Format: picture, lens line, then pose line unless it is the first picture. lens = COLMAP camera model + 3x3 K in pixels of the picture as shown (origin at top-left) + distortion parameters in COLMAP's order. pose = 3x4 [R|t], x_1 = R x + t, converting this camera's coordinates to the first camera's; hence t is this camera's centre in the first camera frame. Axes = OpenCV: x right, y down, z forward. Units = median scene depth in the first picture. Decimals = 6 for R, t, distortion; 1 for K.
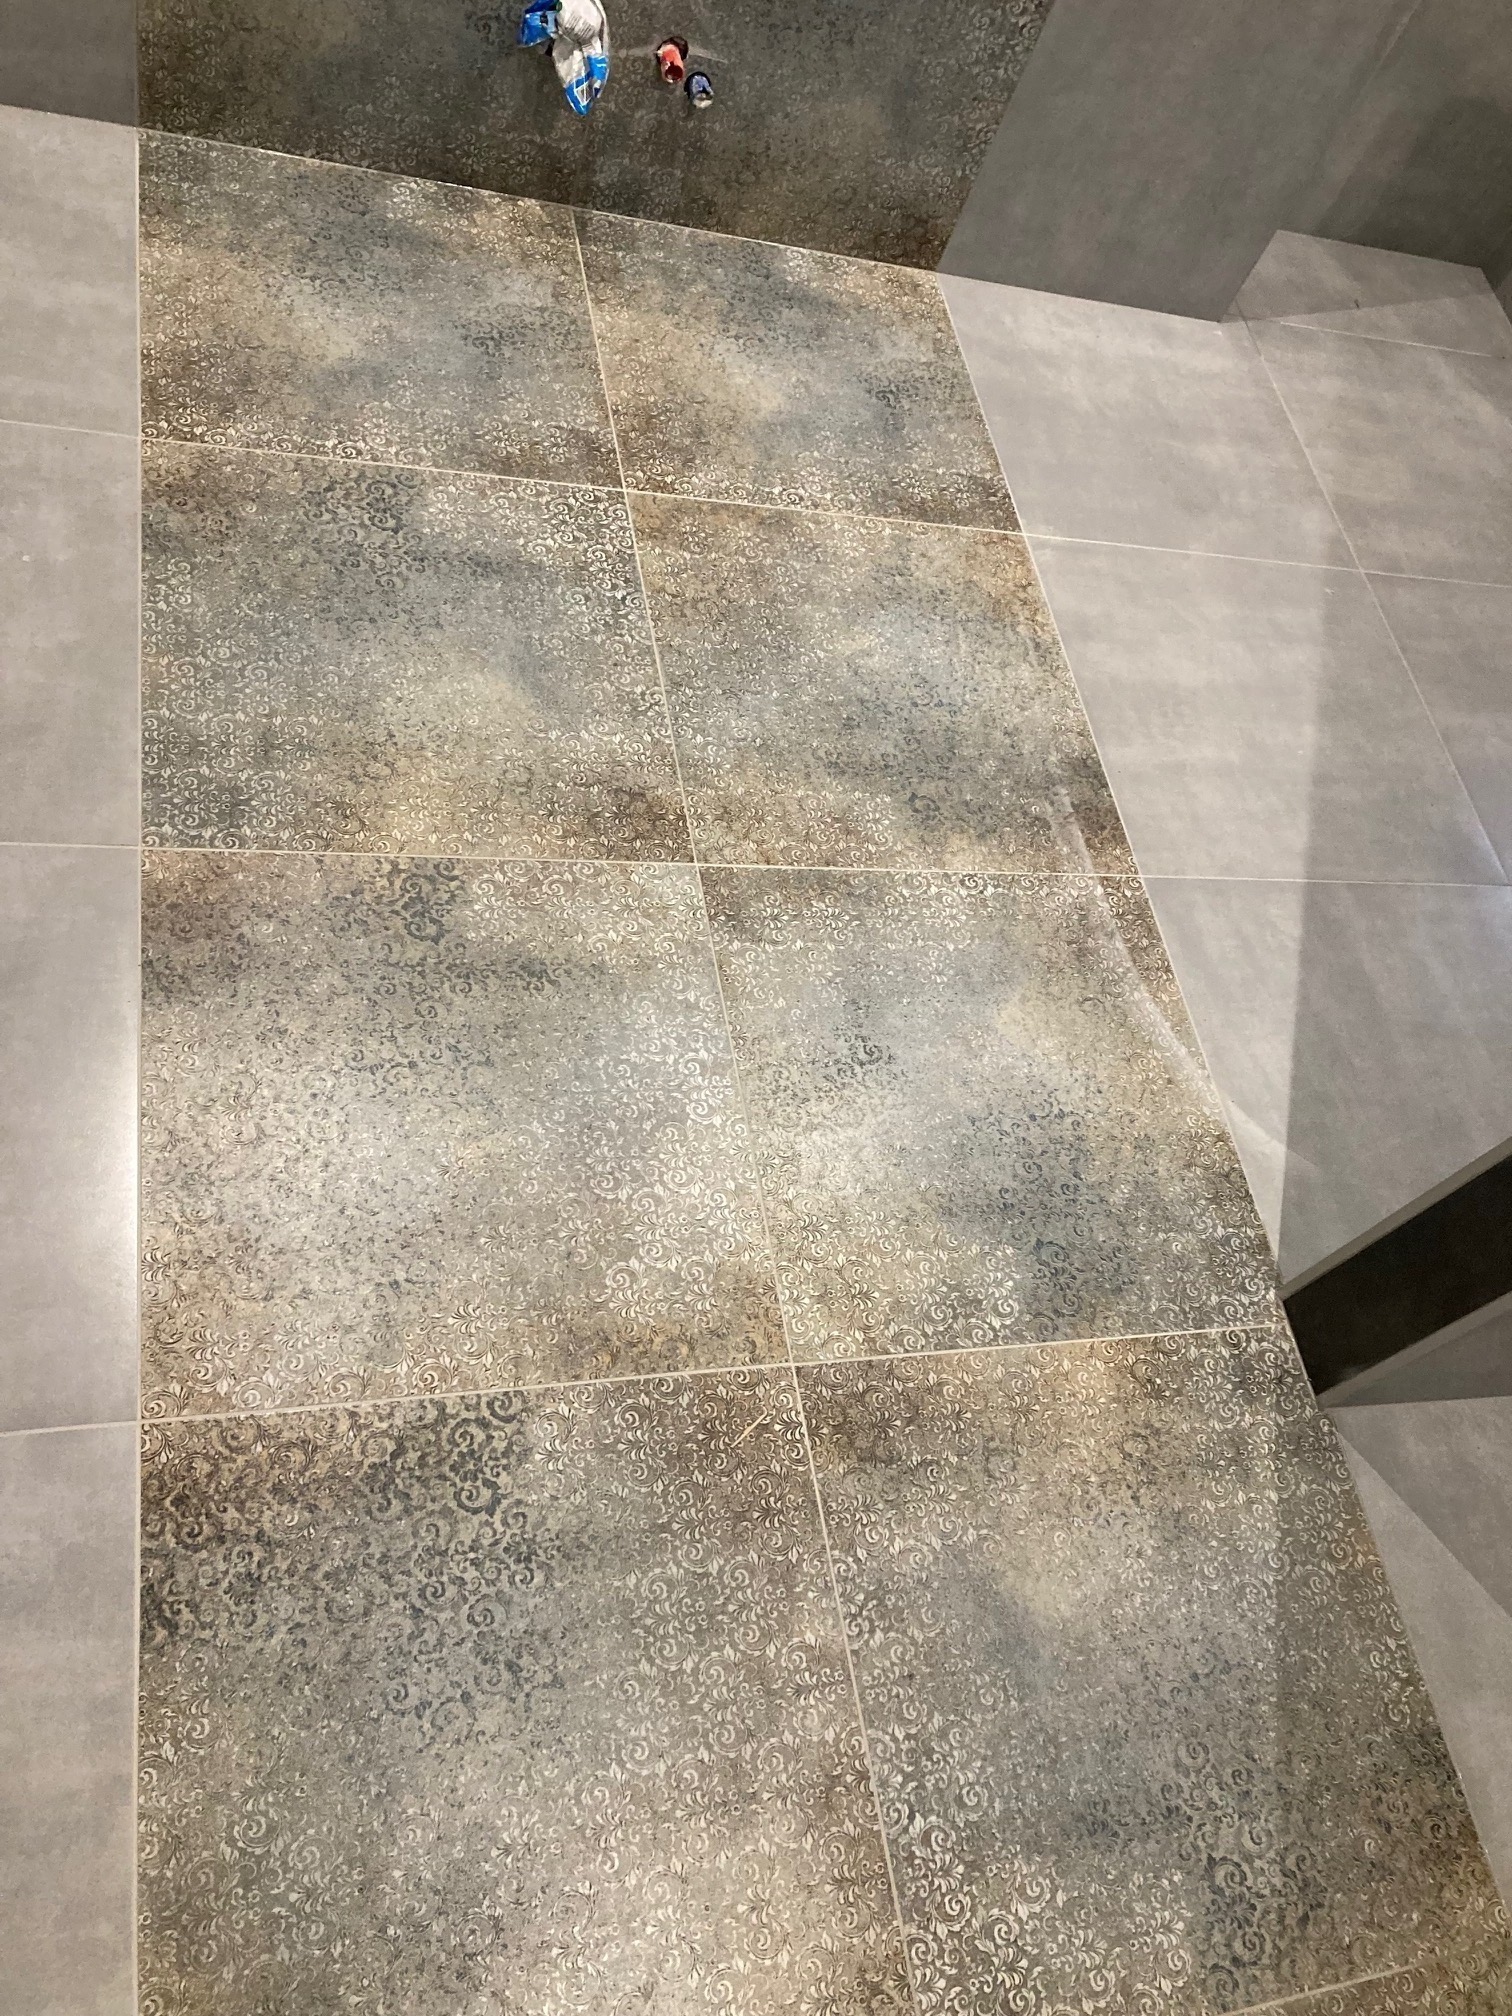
lens RADIAL K [[1606.5, 0, 749.6], [0, 1606.5, 1067.4], [0, 0, 1]] dist [0.159260, -0.430671]
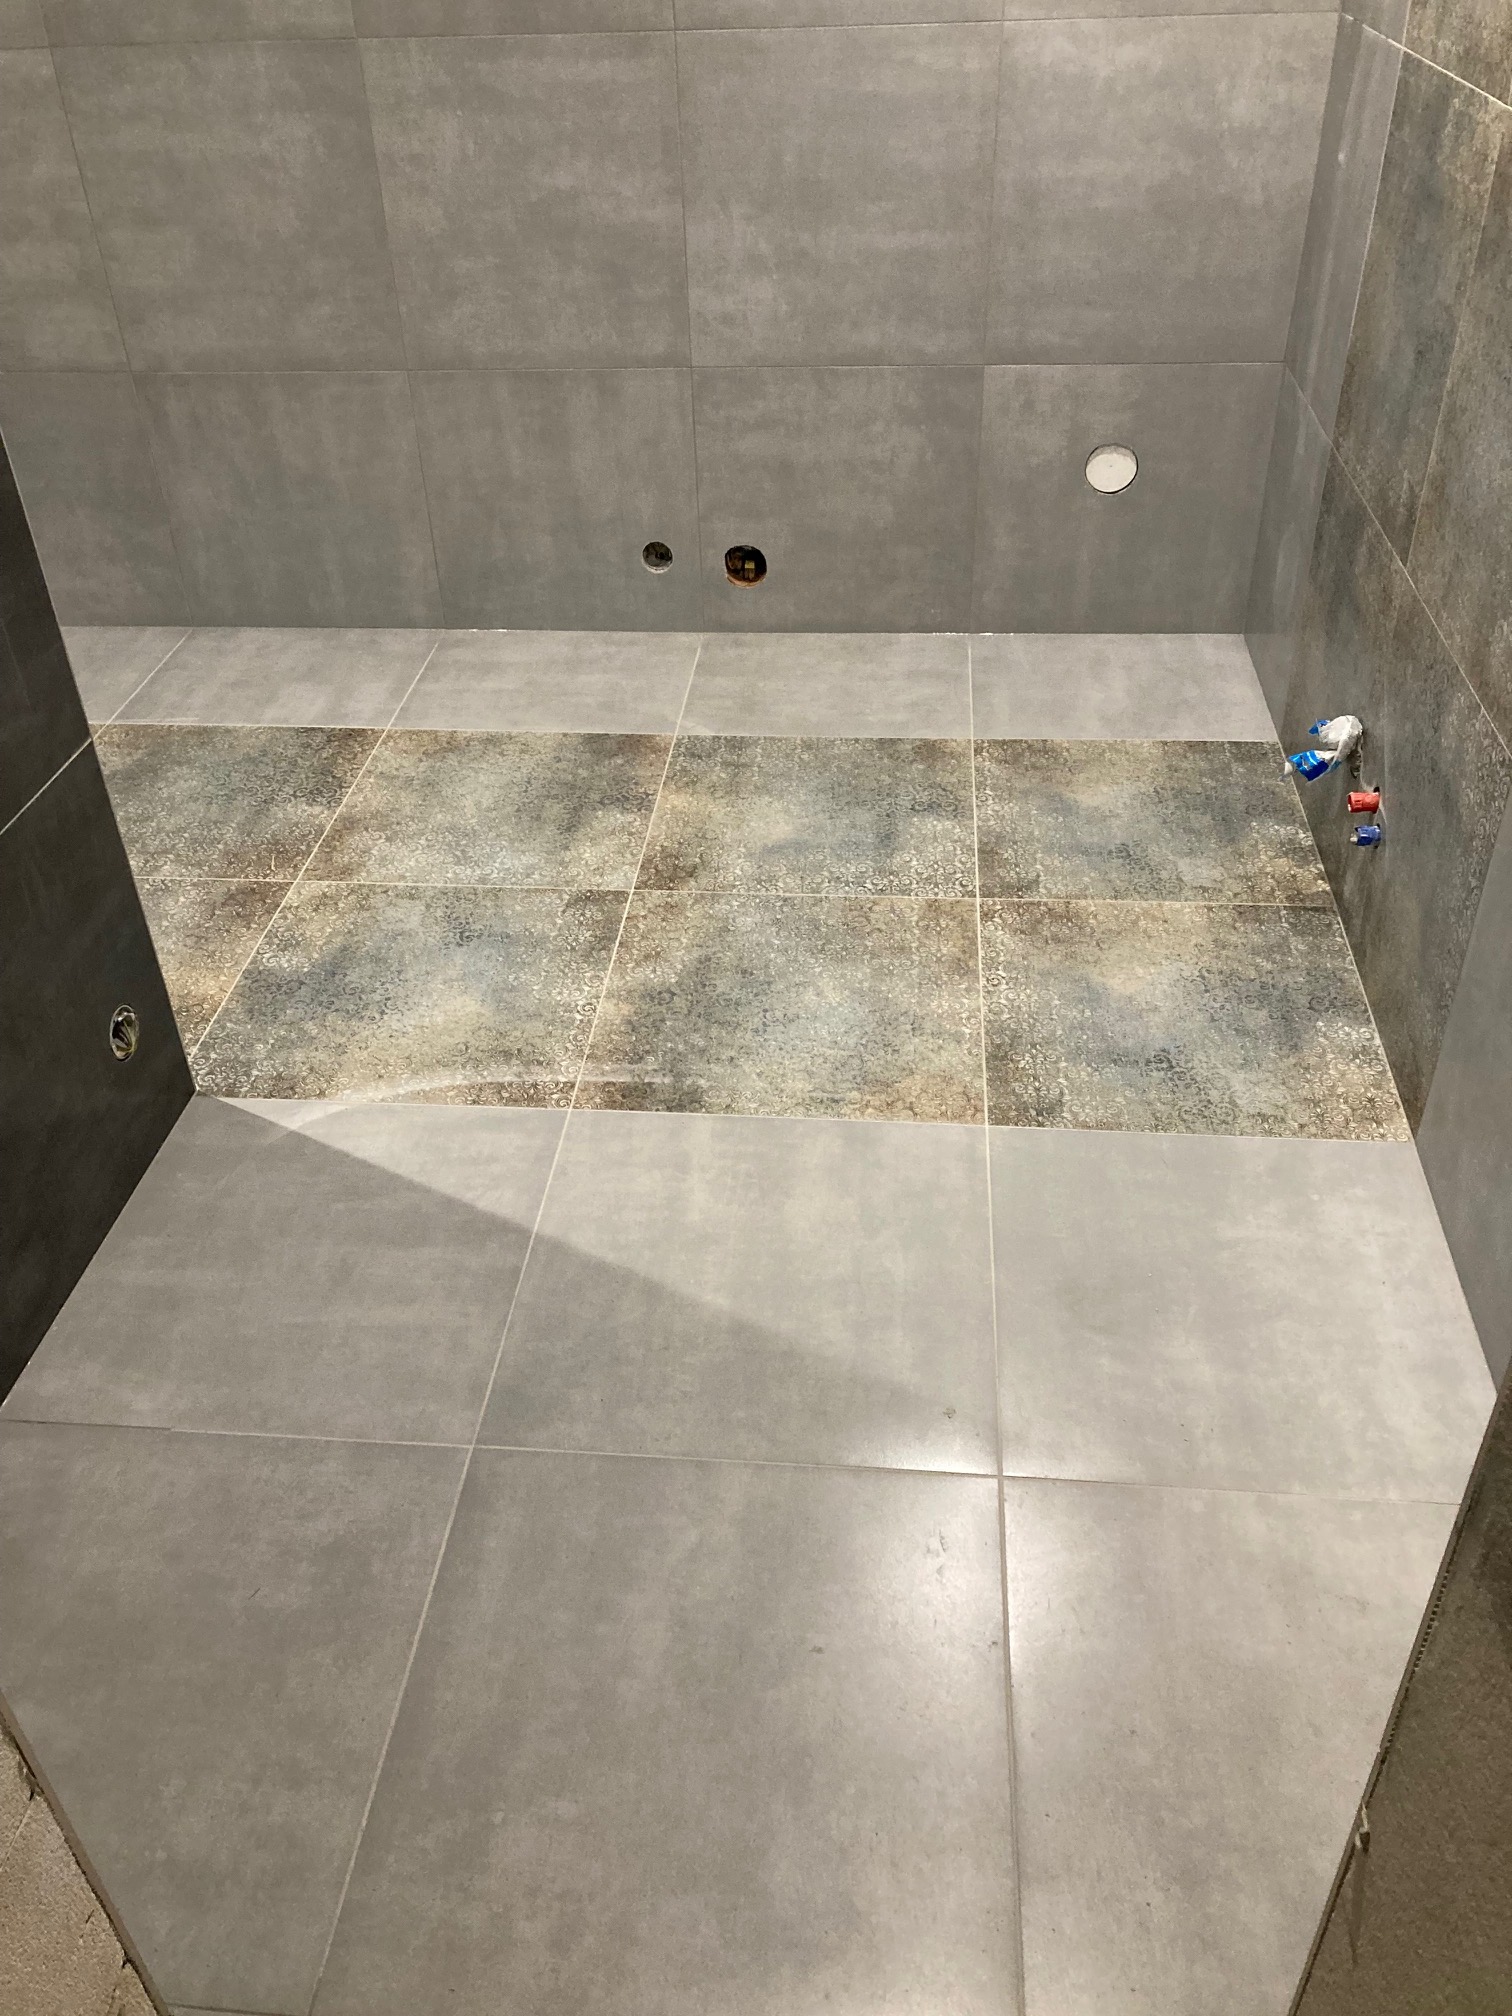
lens RADIAL K [[1634.1, 0, 742.1], [0, 1634.1, 979.8], [0, 0, 1]] dist [0.108301, -0.136906]
pose [[-0.280679, 0.300179, -0.911653, 1.228469], [-0.848784, 0.365808, 0.381772, -0.693116], [0.448090, 0.880952, 0.152112, 0.799784]]
